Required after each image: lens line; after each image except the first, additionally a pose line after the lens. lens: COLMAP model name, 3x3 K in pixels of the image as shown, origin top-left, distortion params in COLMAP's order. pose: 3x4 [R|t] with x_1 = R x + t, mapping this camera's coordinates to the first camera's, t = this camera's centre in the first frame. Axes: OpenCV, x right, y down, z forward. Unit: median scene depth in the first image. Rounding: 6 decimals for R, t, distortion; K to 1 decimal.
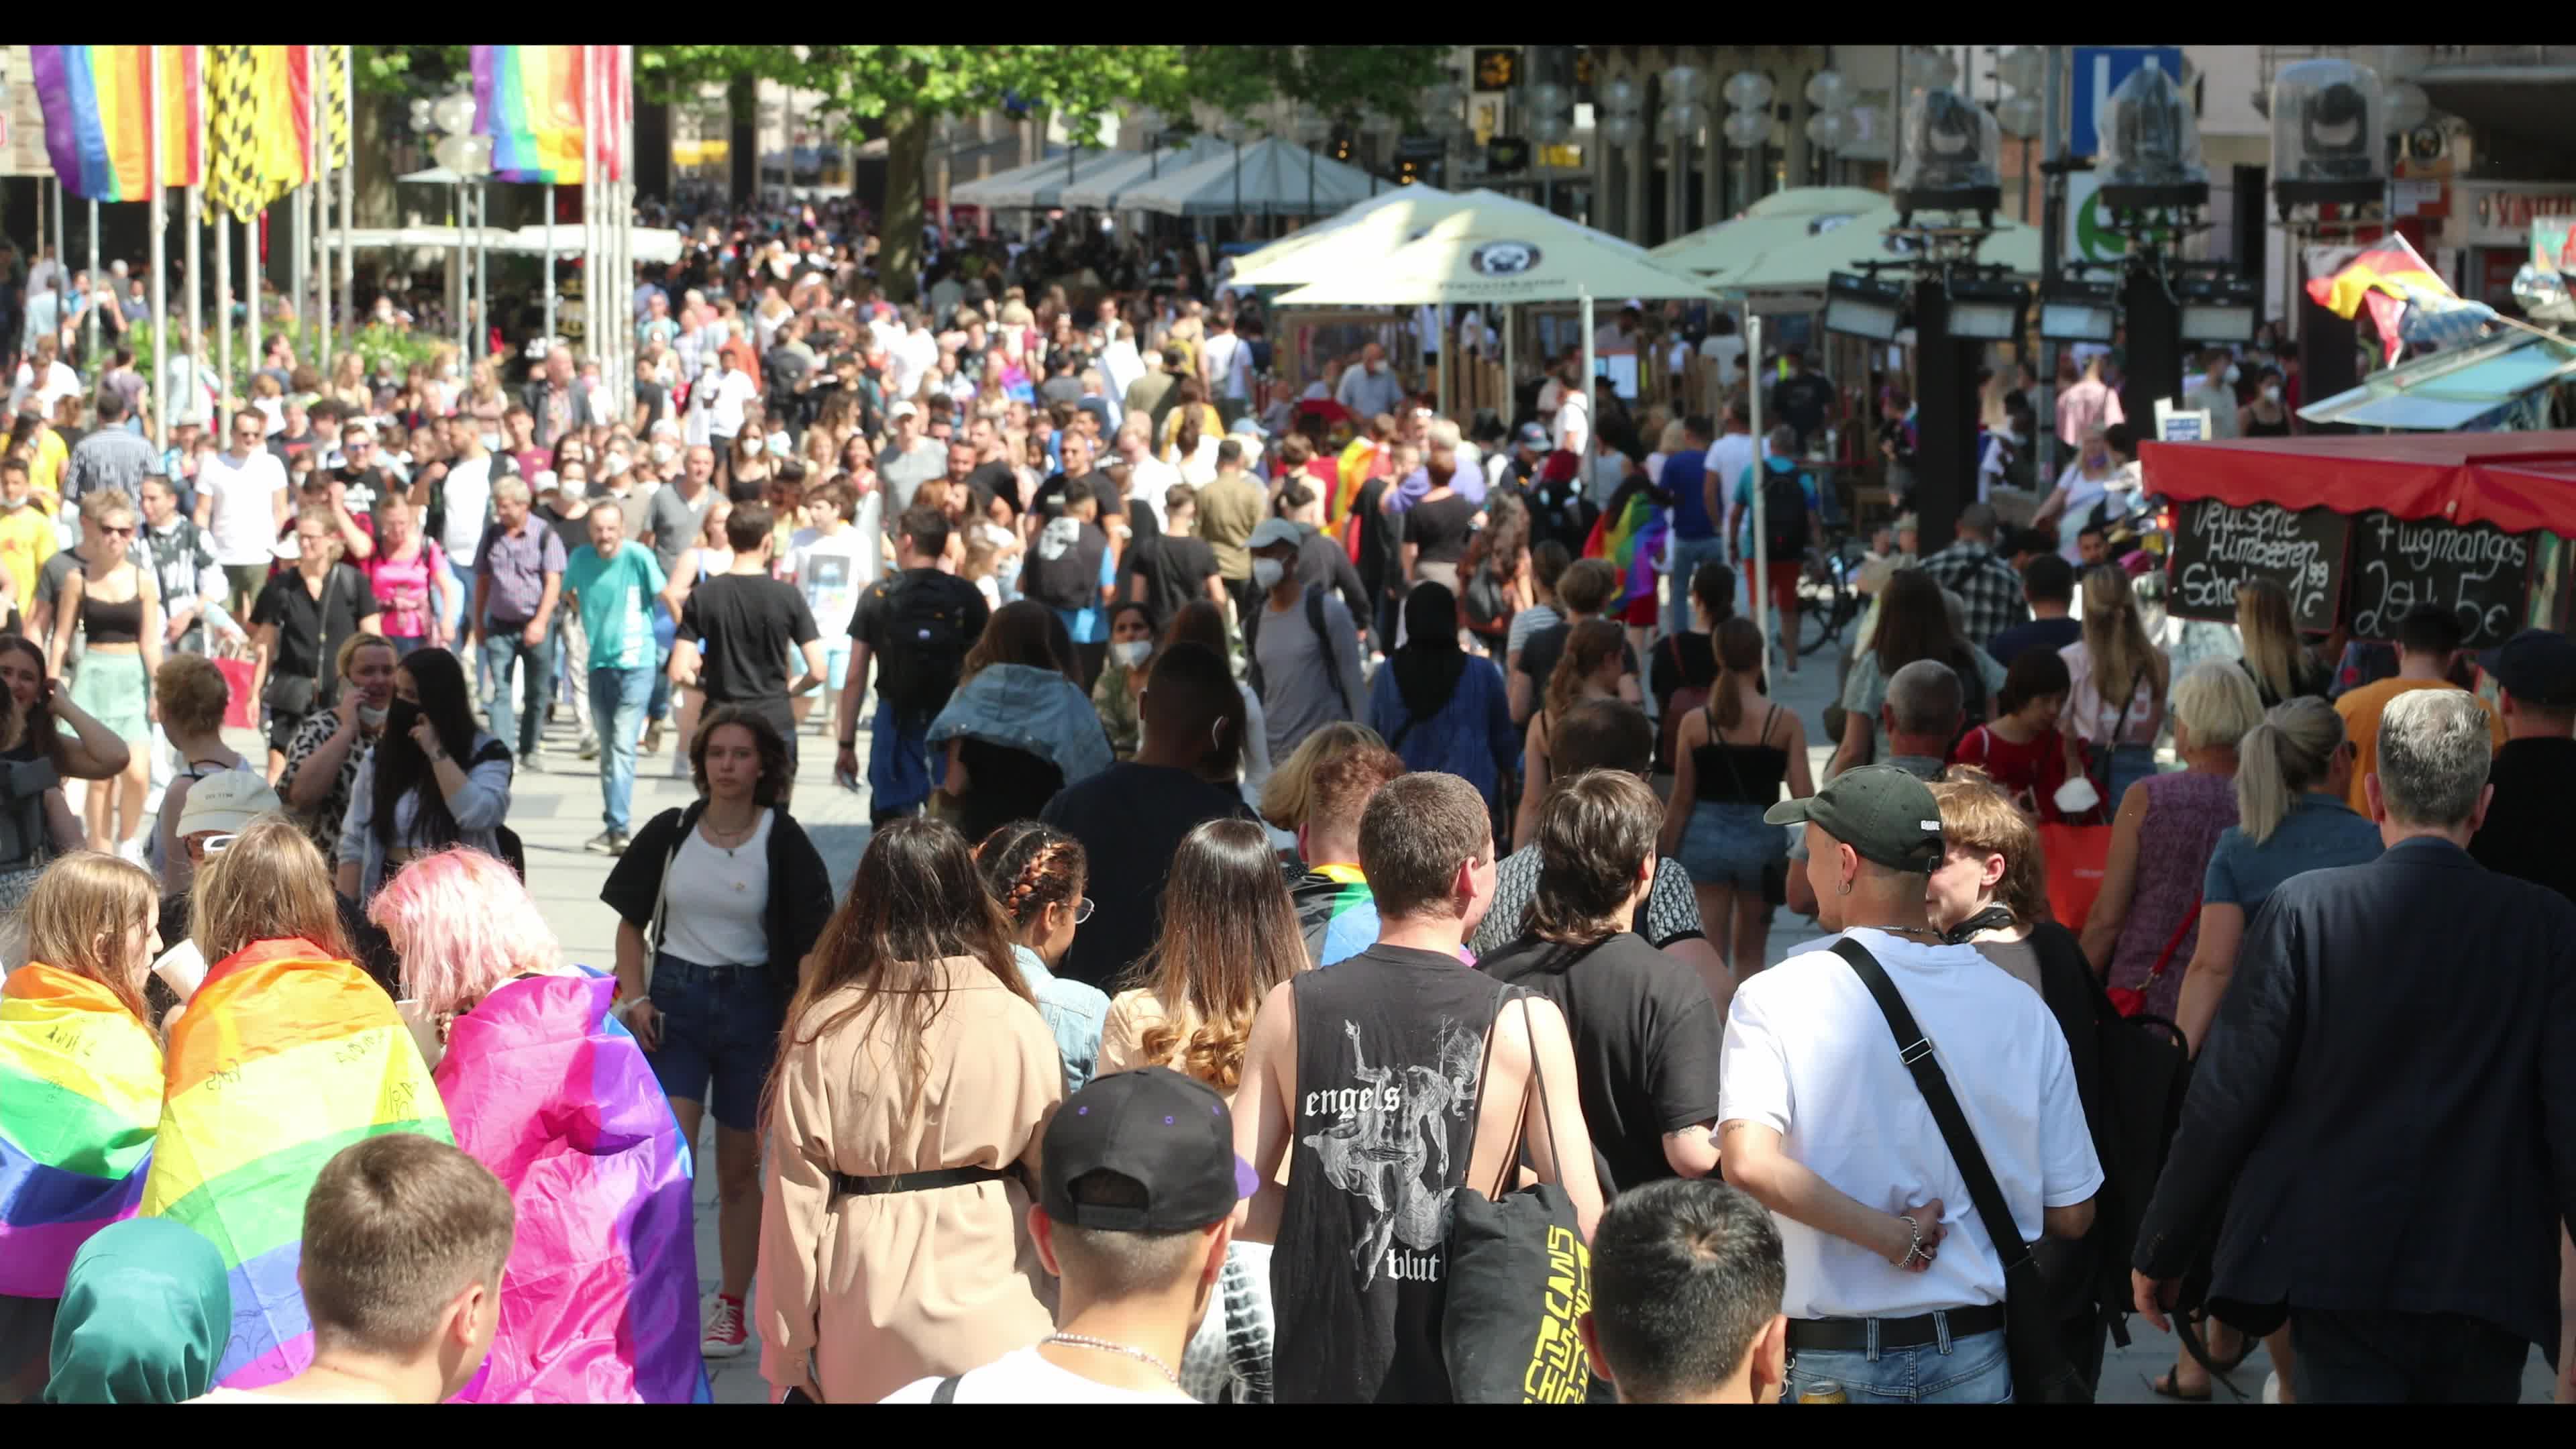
lens RADIAL K [[13264.8, 0, 1124.1], [0, 13264.8, 727.2], [0, 0, 1]] dist [1.636151, -7.839207]
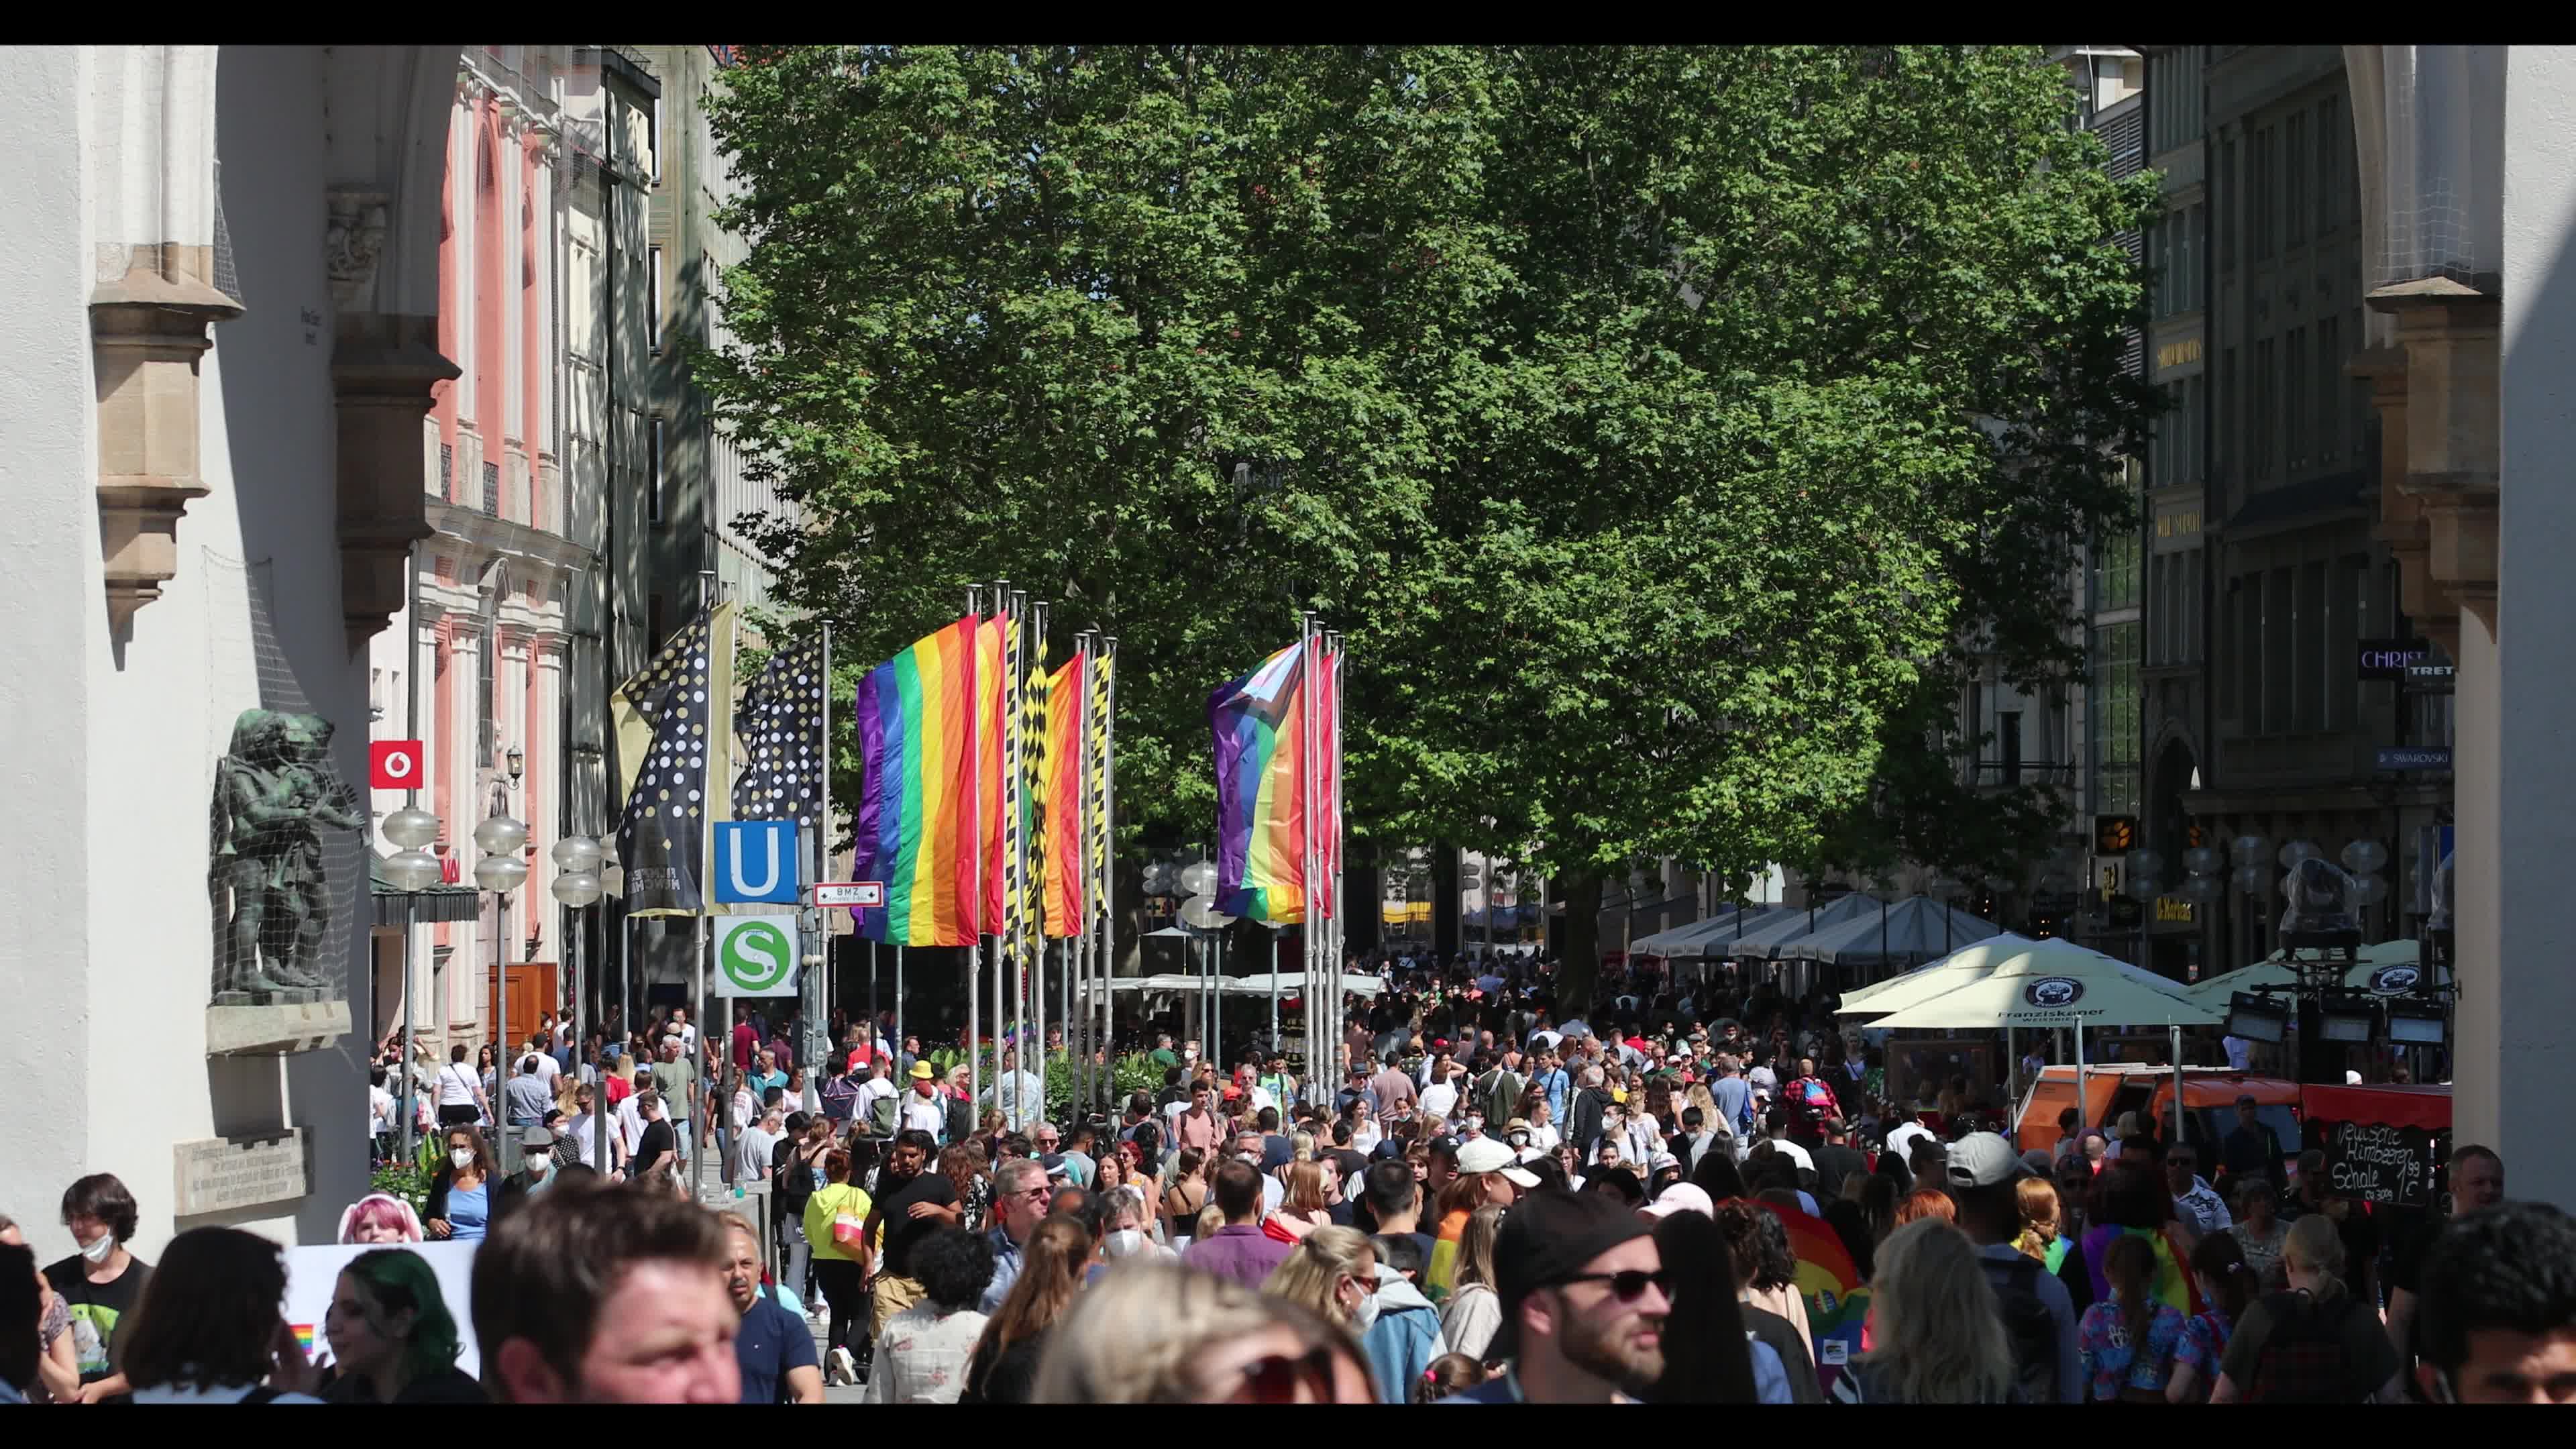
lens RADIAL K [[13336.4, 0, 1172.7], [0, 13336.4, 772.3], [0, 0, 1]] dist [1.724286, -5.687805]
pose [[0.998747, -0.004104, -0.049880, 0.006411], [0.001414, 0.998548, -0.053849, 0.007582], [0.050029, 0.053711, 0.997303, -0.163846]]
